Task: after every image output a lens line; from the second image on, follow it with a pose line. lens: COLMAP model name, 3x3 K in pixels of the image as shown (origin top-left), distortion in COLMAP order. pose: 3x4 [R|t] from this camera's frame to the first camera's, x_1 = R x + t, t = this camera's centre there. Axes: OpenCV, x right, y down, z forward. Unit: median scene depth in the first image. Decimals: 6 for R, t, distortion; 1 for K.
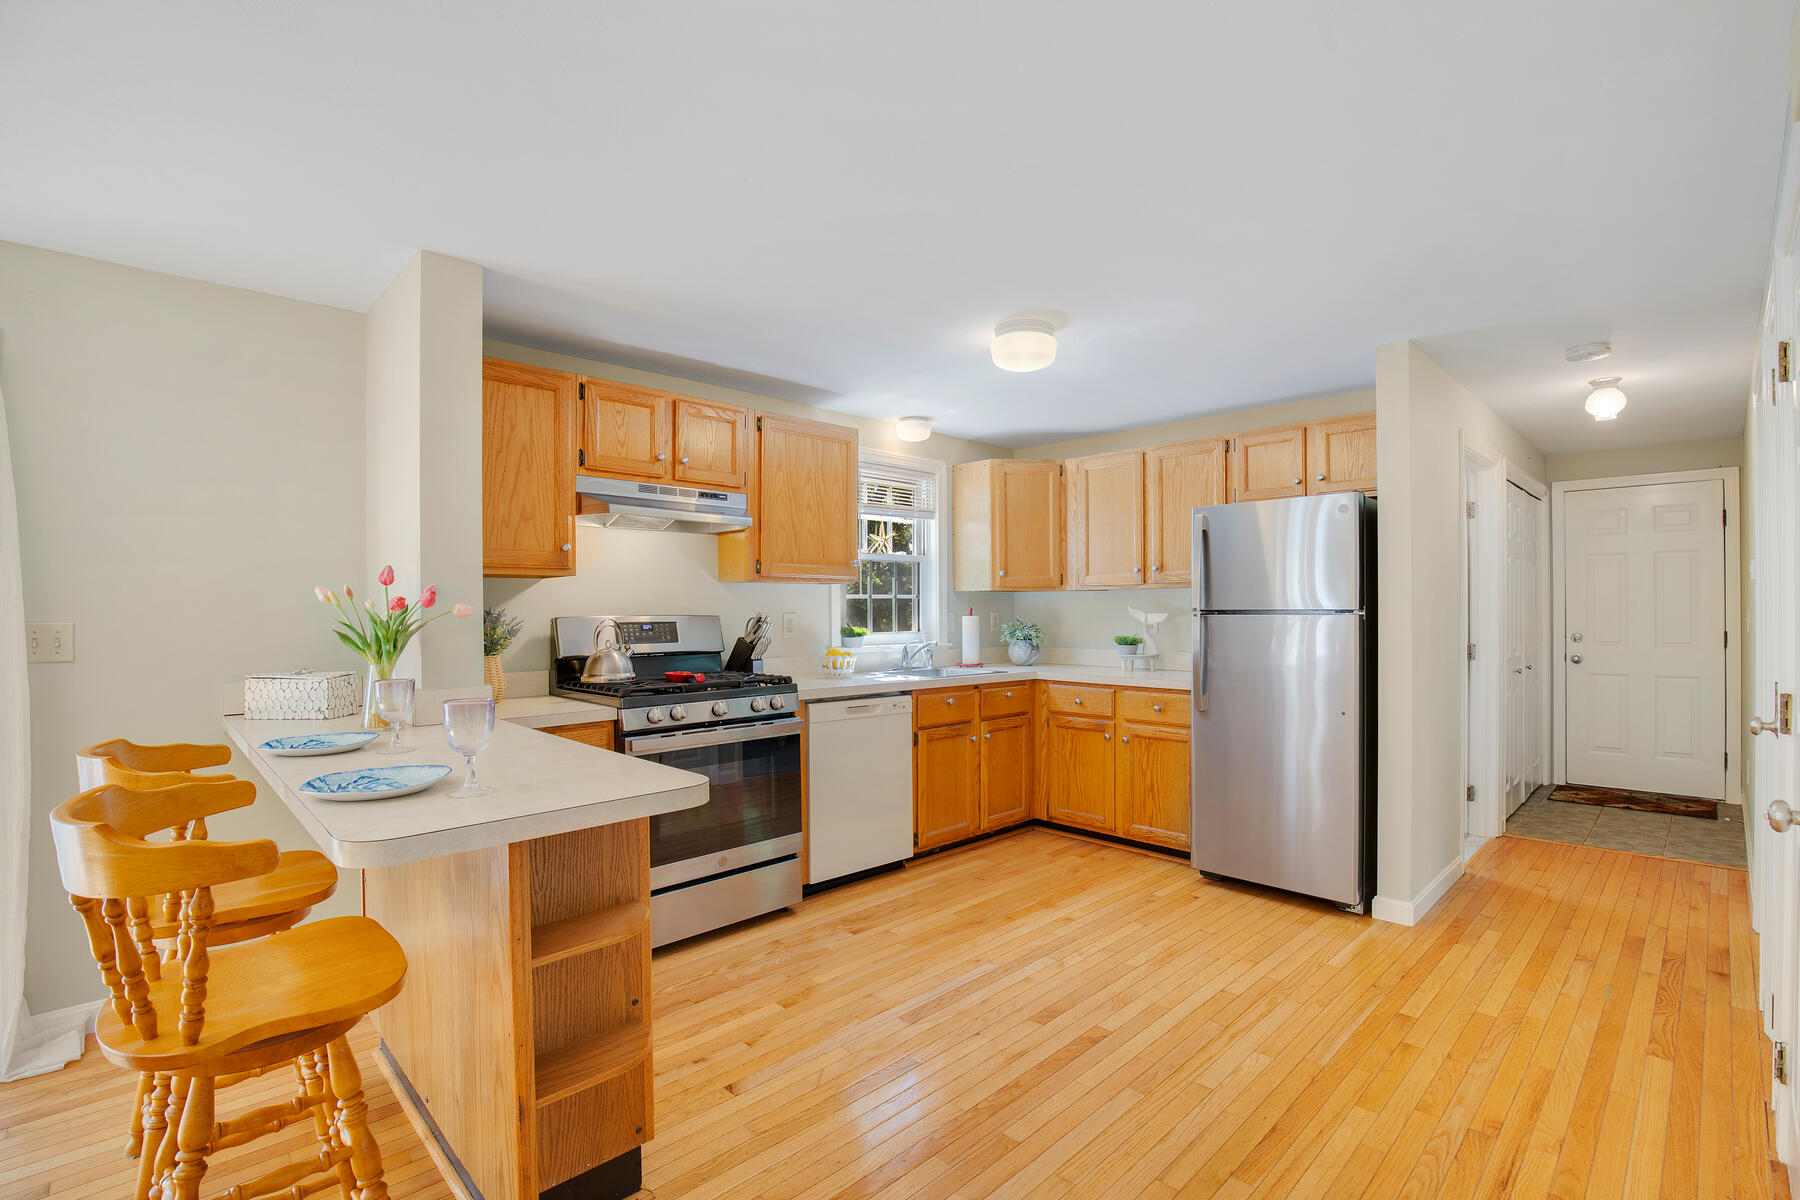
lens RADIAL K [[837.3, 0, 907.1], [0, 837.3, 603.8], [0, 0, 1]] dist [-0.001298, 0.000293]
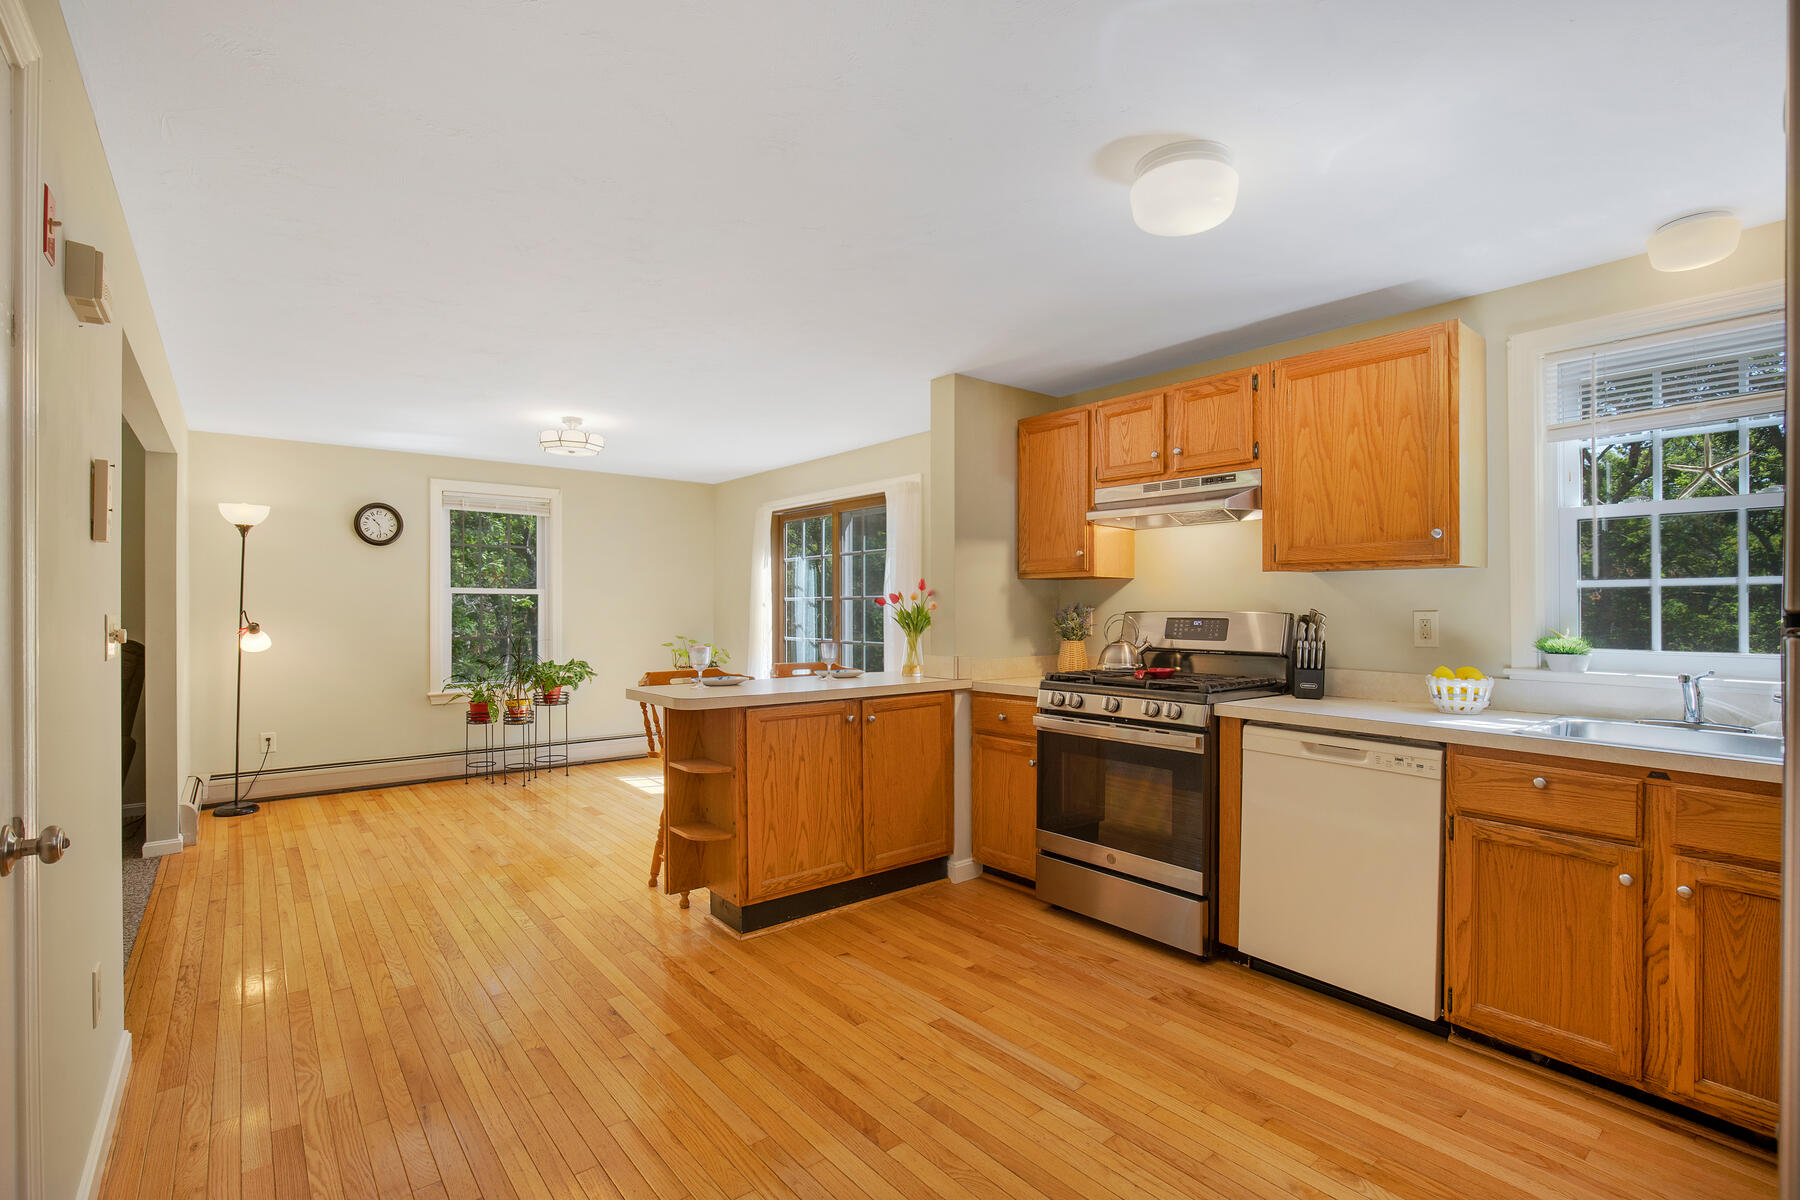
lens RADIAL K [[837.3, 0, 907.1], [0, 837.3, 603.8], [0, 0, 1]] dist [-0.001298, 0.000293]
pose [[-0.095061, 0.003160, -0.995466, 0.655193], [0.005564, 0.999981, 0.002643, 0.000544], [0.995456, -0.005288, -0.095077, 0.706712]]
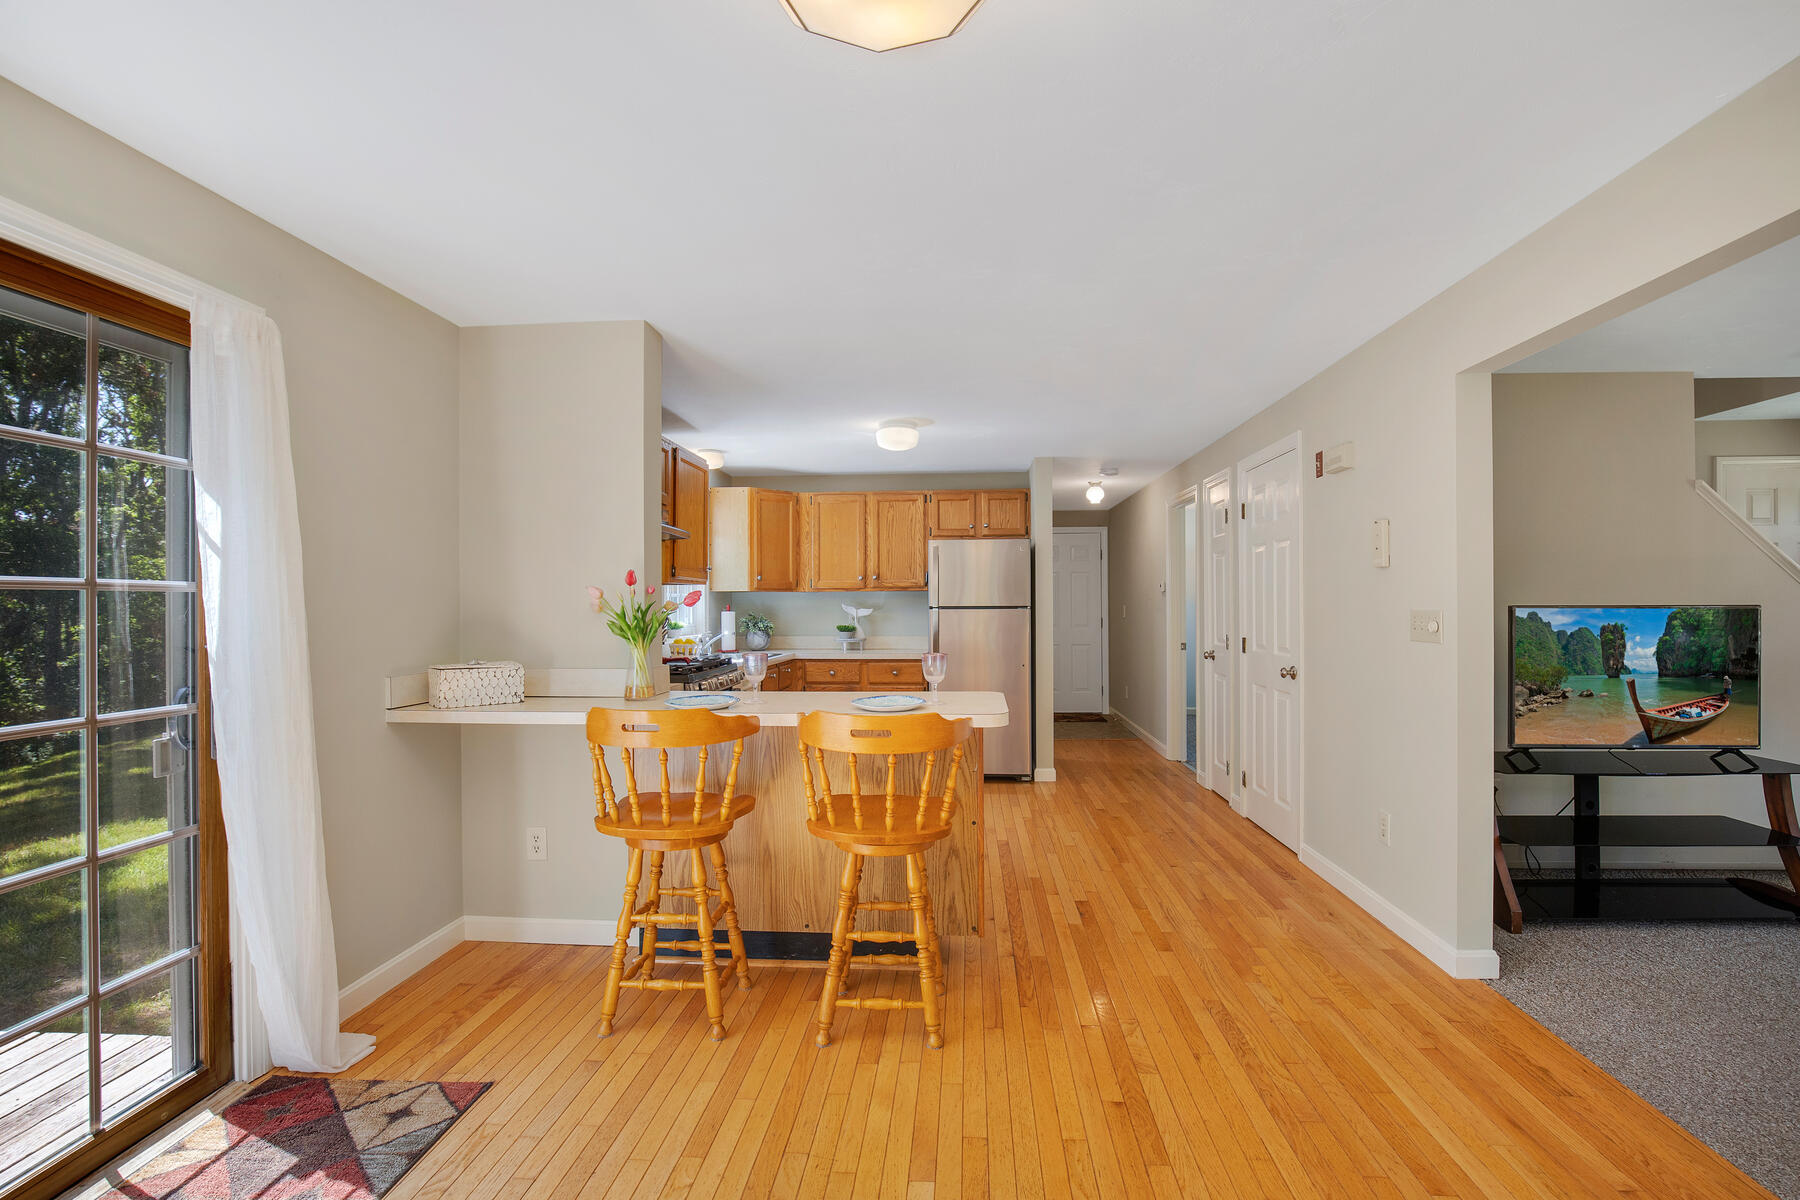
lens RADIAL K [[837.3, 0, 907.1], [0, 837.3, 603.8], [0, 0, 1]] dist [-0.001298, 0.000293]
pose [[0.759677, 0.000261, 0.650301, -0.710643], [-0.002012, 0.999996, 0.001950, 0.000067], [-0.650298, -0.002790, 0.759674, -0.146604]]
